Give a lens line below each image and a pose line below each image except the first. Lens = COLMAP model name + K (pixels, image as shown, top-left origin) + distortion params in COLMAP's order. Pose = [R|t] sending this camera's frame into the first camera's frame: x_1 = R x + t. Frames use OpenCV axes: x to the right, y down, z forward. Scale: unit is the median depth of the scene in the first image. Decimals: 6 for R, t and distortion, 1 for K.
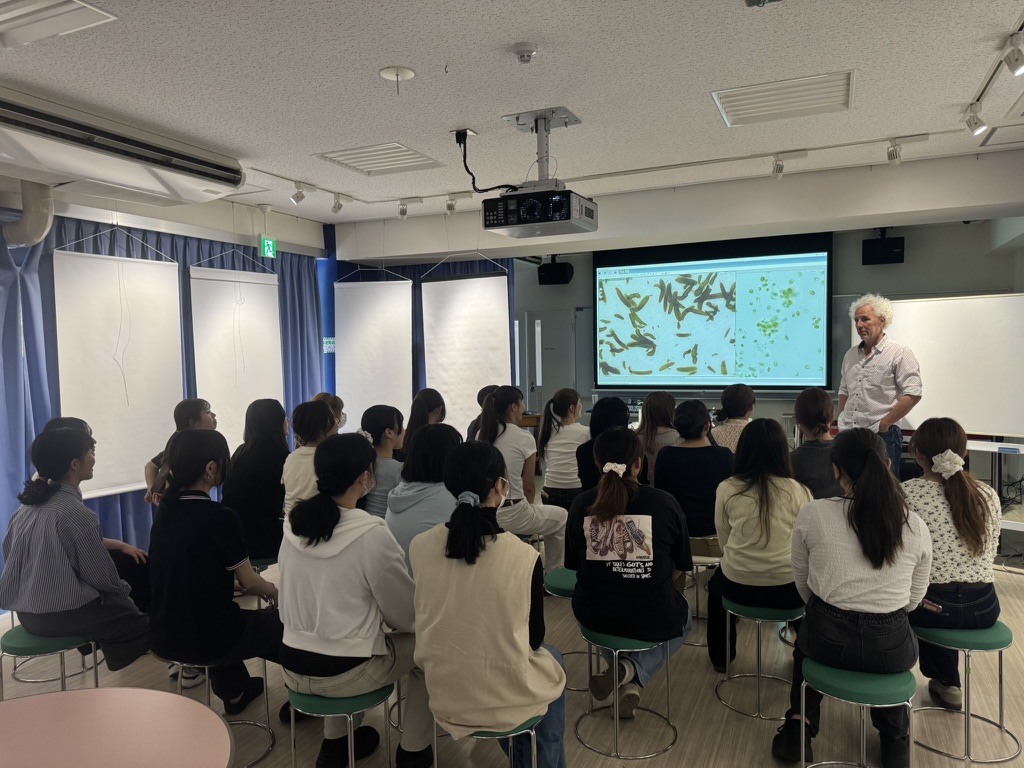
lens RADIAL K [[719.5, 0, 504.7], [0, 719.5, 385.8], [0, 0, 1]] dist [0.015867, -0.037930]
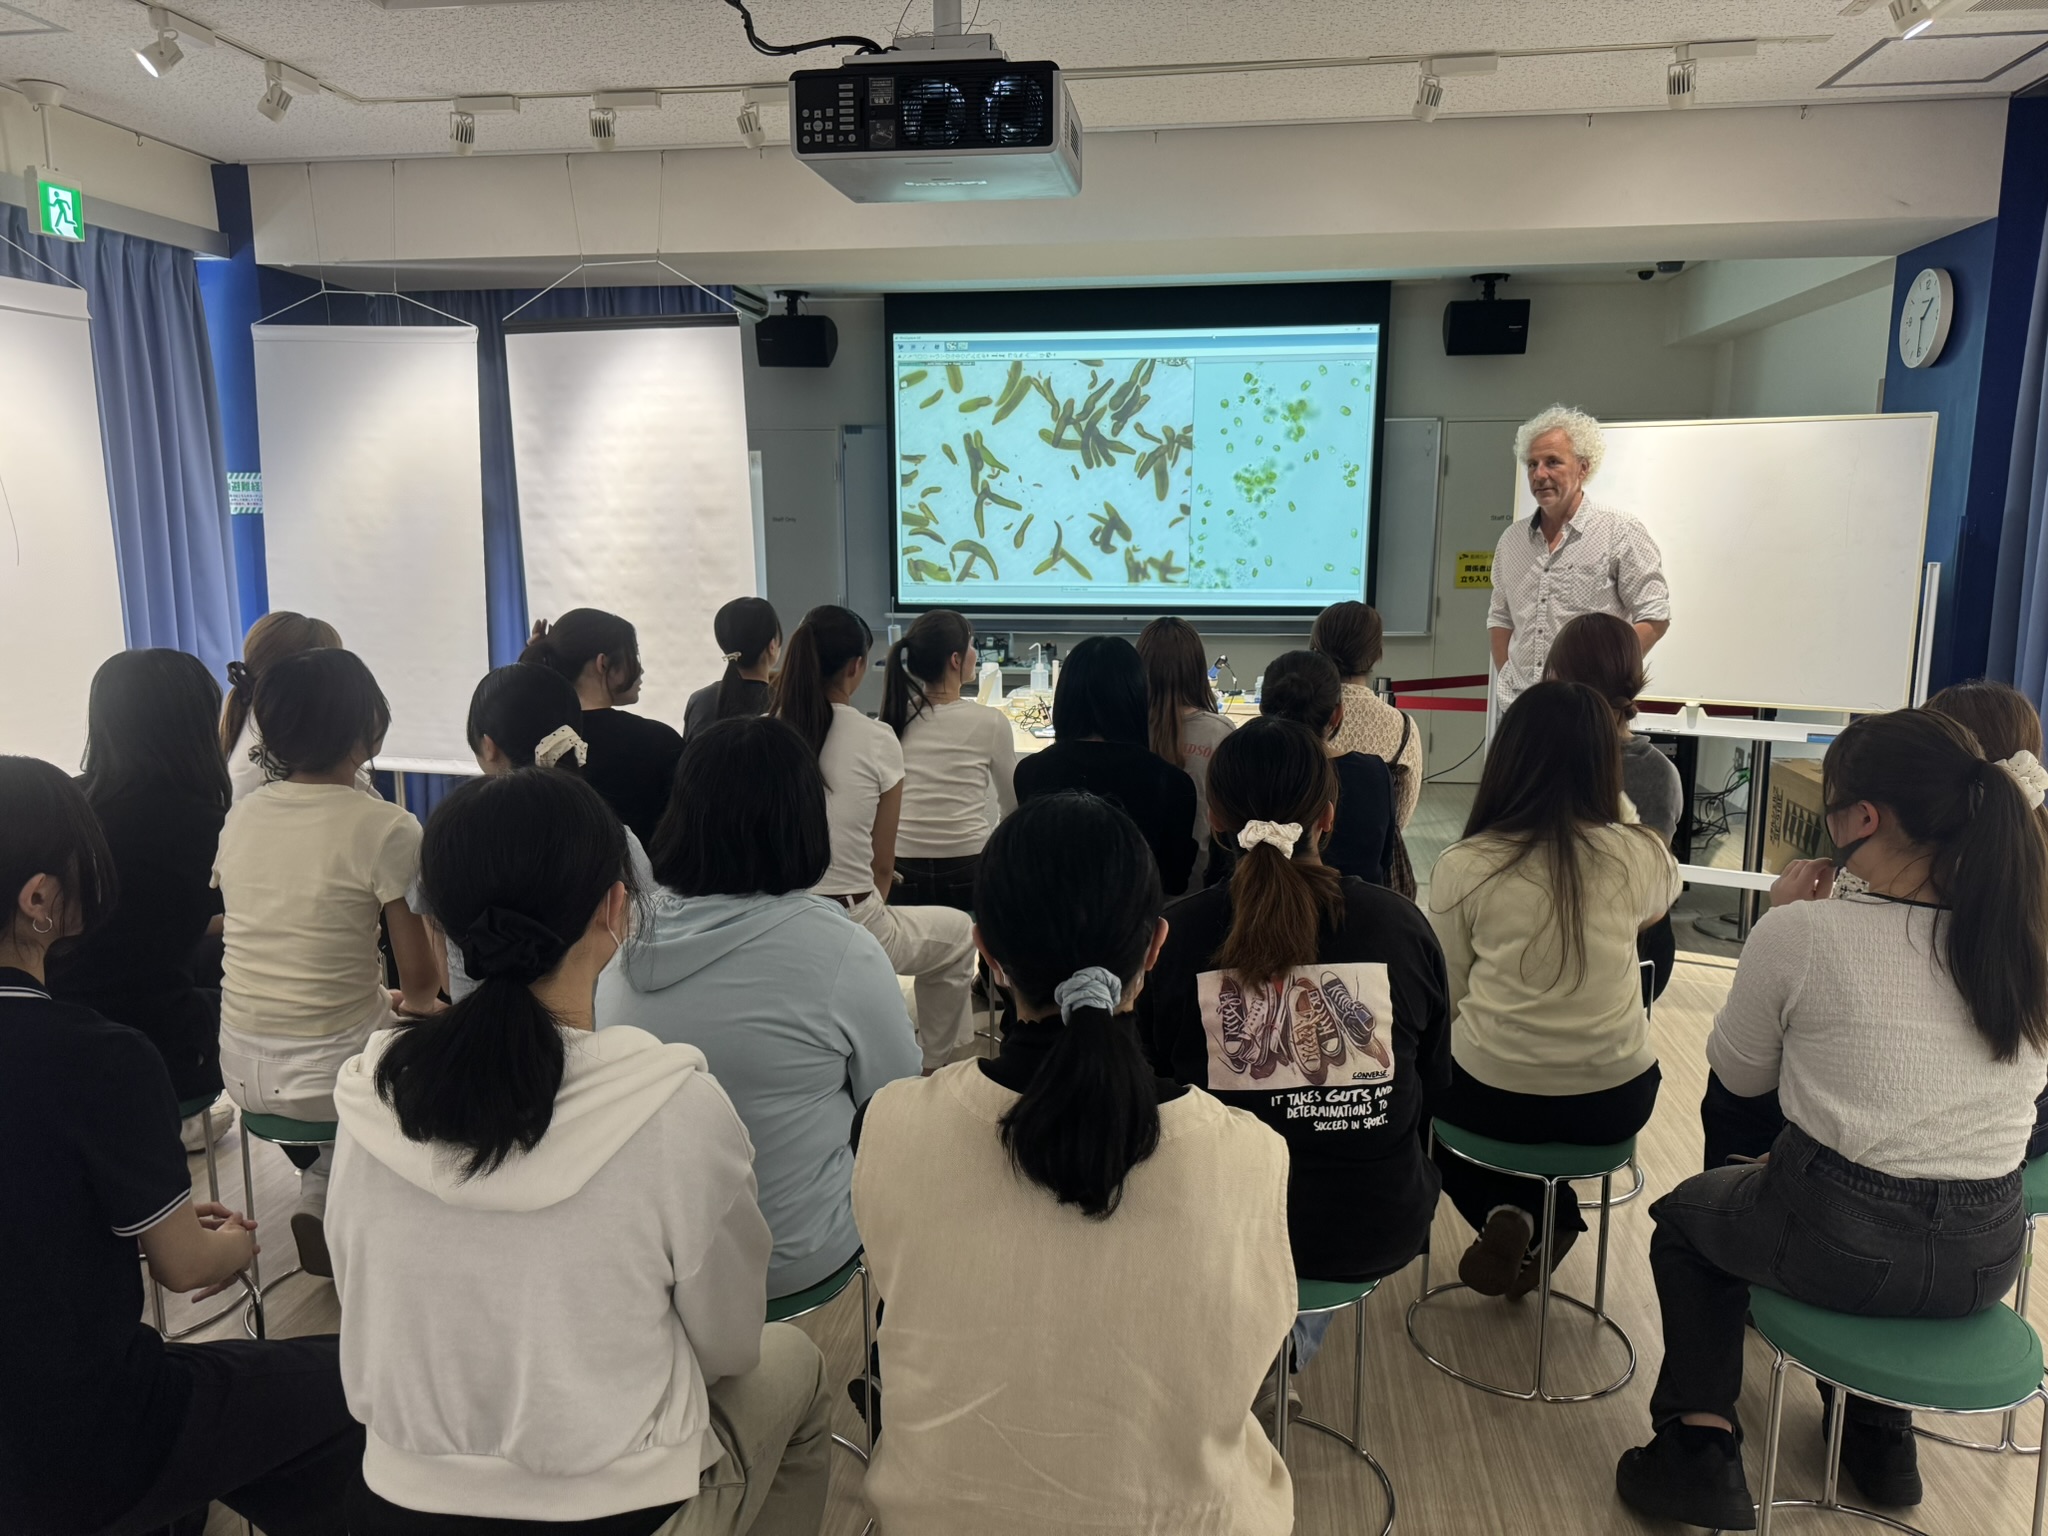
lens RADIAL K [[1439.0, 0, 994.8], [0, 1439.0, 781.1], [0, 0, 1]] dist [0.015867, -0.037930]
pose [[0.959767, -0.028899, 0.279306, -0.097657], [-0.005313, 0.992643, 0.120962, -0.000374], [-0.280747, -0.117579, 0.952552, 0.181455]]
